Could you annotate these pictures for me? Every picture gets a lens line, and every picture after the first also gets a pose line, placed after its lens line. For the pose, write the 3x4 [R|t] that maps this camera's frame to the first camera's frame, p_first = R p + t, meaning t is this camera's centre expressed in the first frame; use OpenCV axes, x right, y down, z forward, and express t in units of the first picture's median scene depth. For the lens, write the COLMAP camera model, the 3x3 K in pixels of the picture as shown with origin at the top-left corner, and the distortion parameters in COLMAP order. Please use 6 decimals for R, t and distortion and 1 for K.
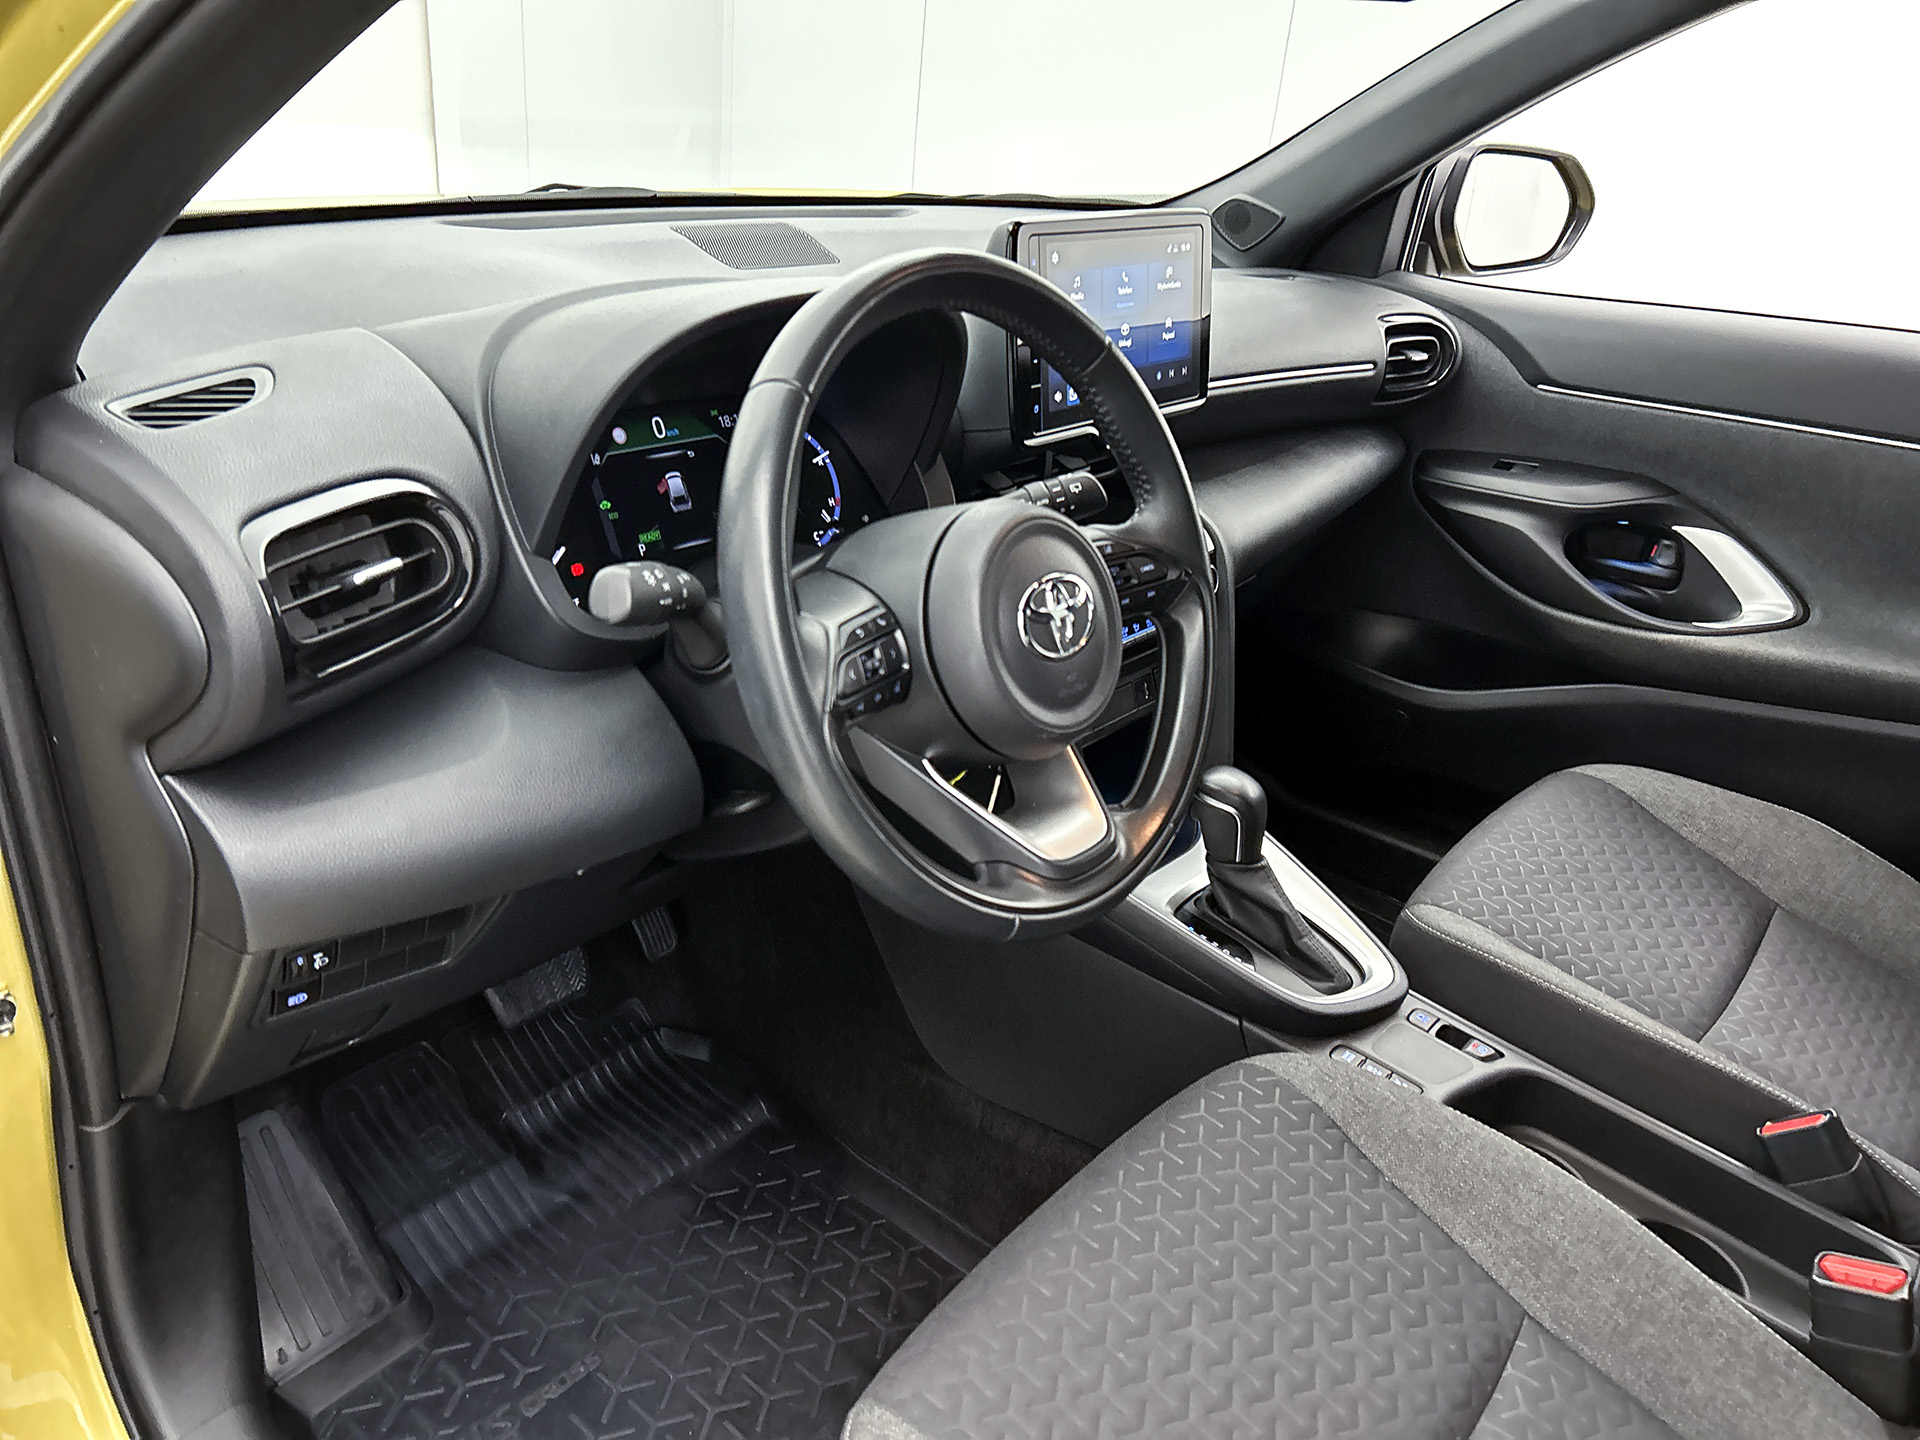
lens RADIAL K [[1441.0, 0, 954.2], [0, 1441.0, 753.5], [0, 0, 1]] dist [0.059655, -0.007038]
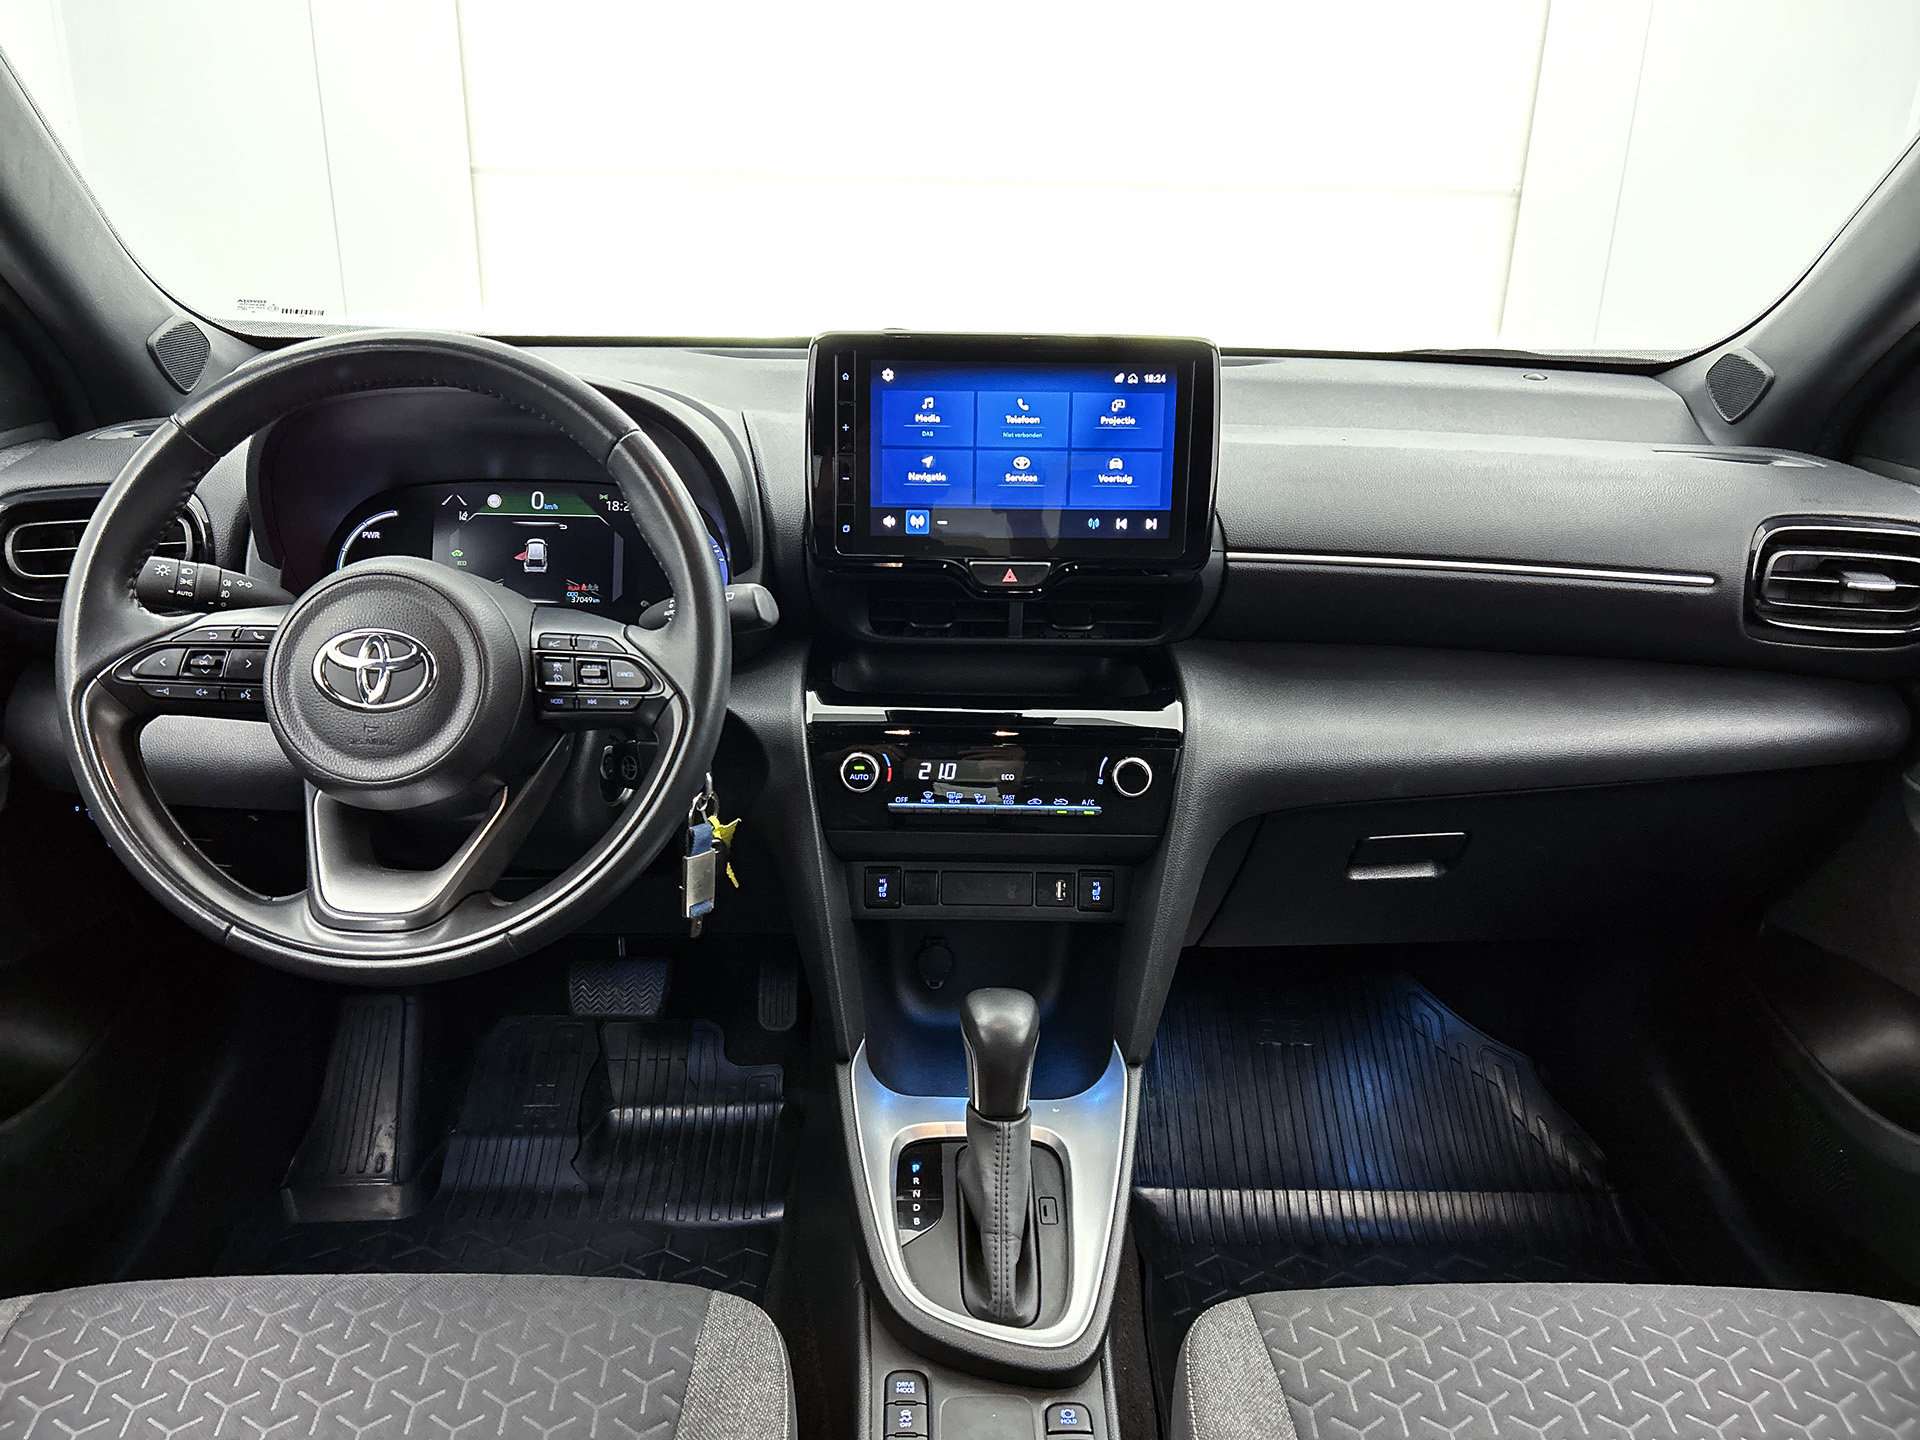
lens RADIAL K [[1441.0, 0, 954.2], [0, 1441.0, 753.5], [0, 0, 1]] dist [0.059655, -0.007038]
pose [[0.643571, 0.205611, -0.737252, 0.777728], [-0.302748, 0.953069, 0.001522, -0.116109], [0.702965, 0.222222, 0.675617, 0.427552]]
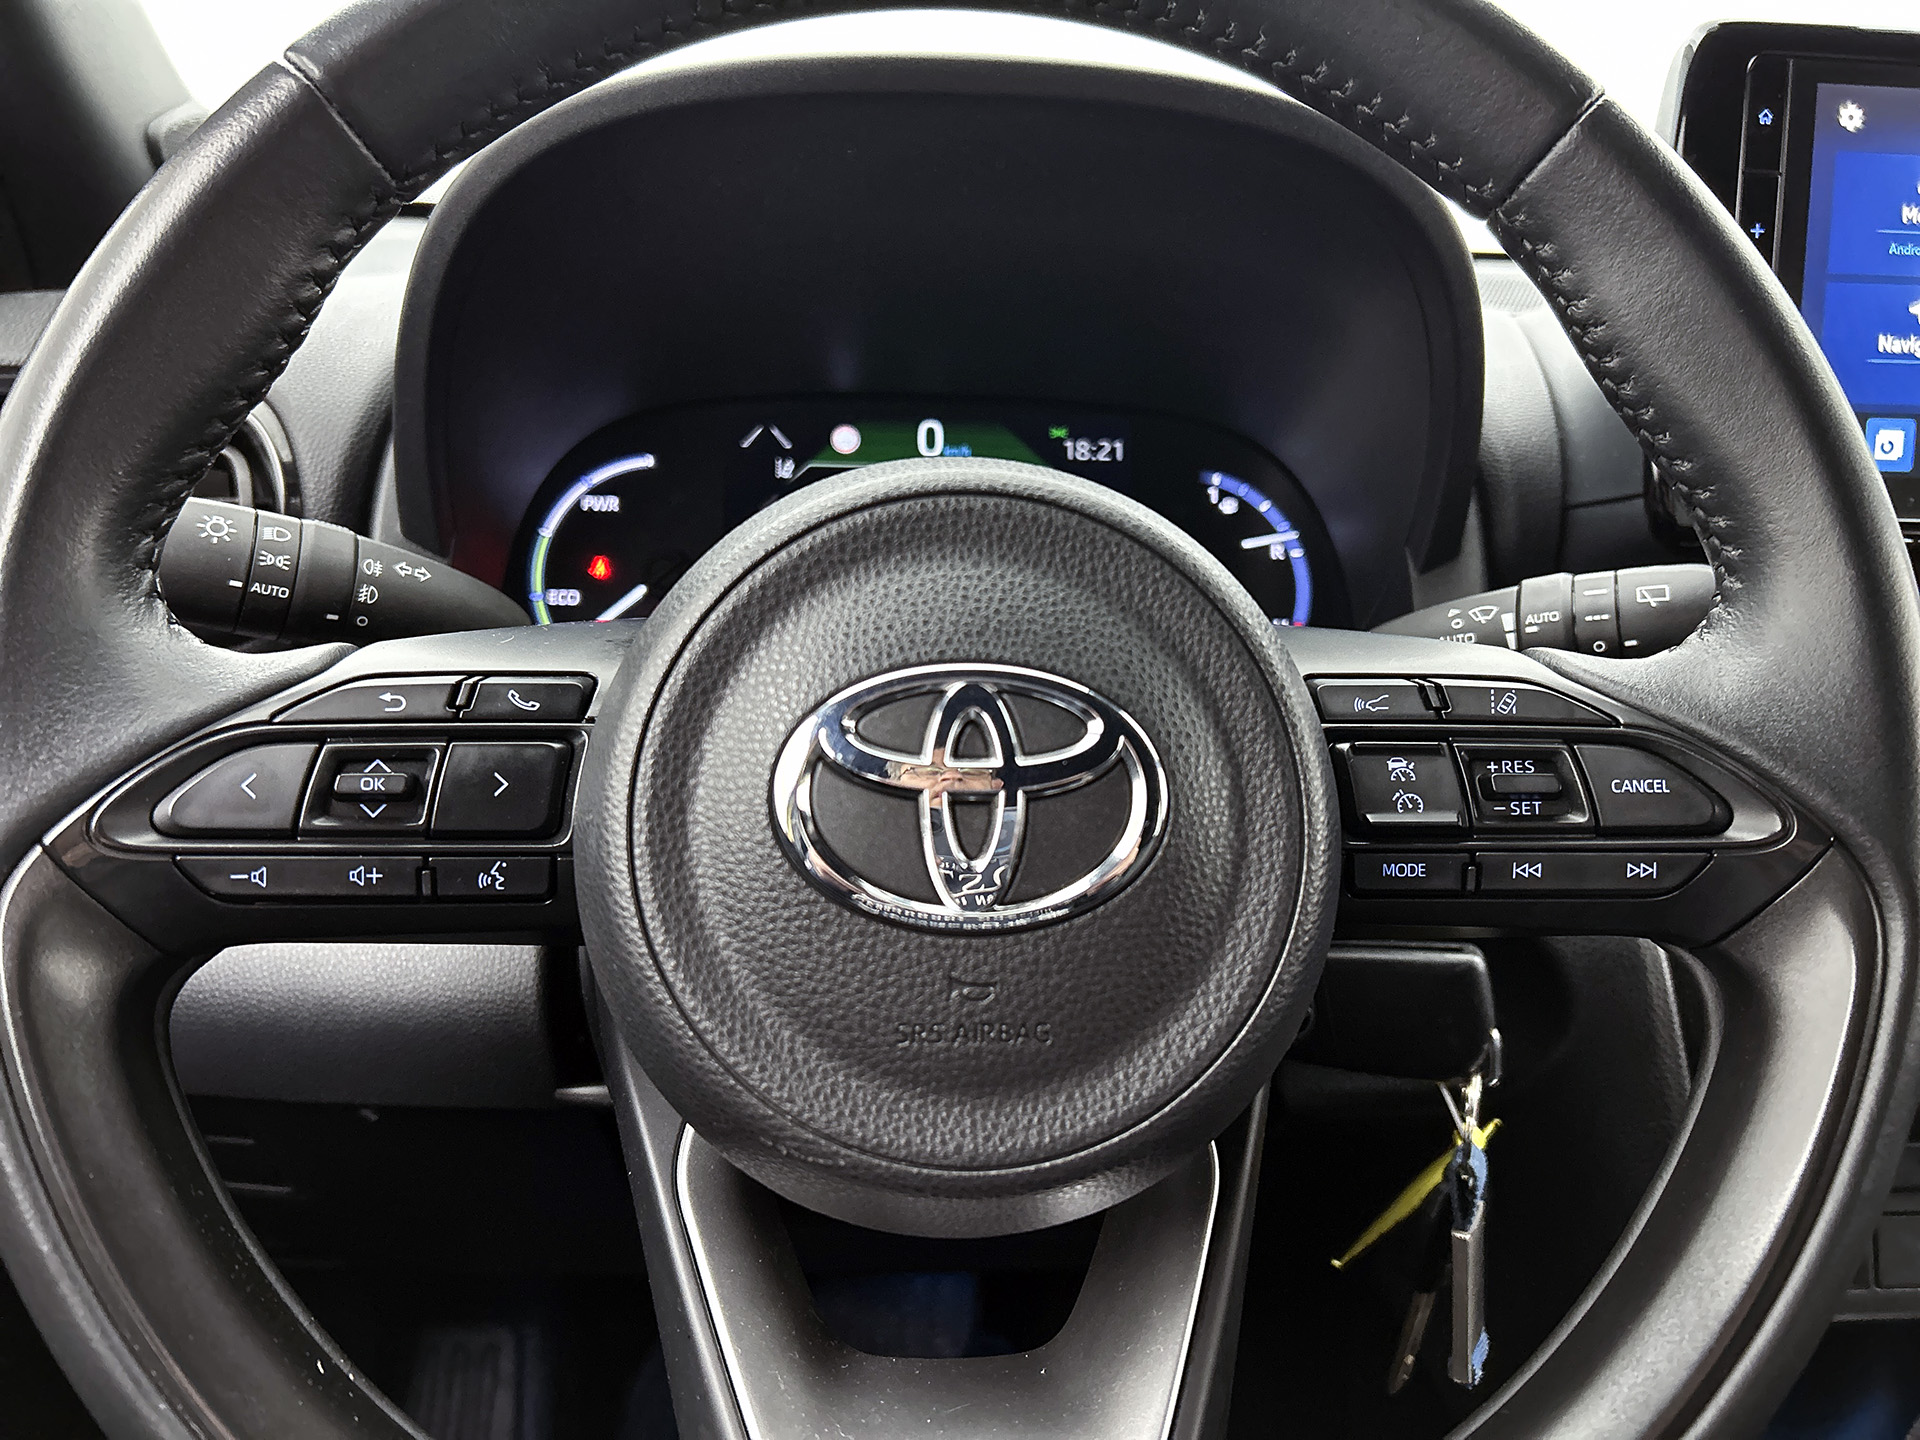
lens RADIAL K [[1372.5, 0, 964.7], [0, 1372.5, 732.7], [0, 0, 1]] dist [-0.004936, -0.003627]
pose [[0.720833, 0.131097, -0.680598, 0.166029], [-0.273827, 0.955933, -0.105883, -0.051096], [0.636725, 0.262690, 0.724966, 0.553799]]
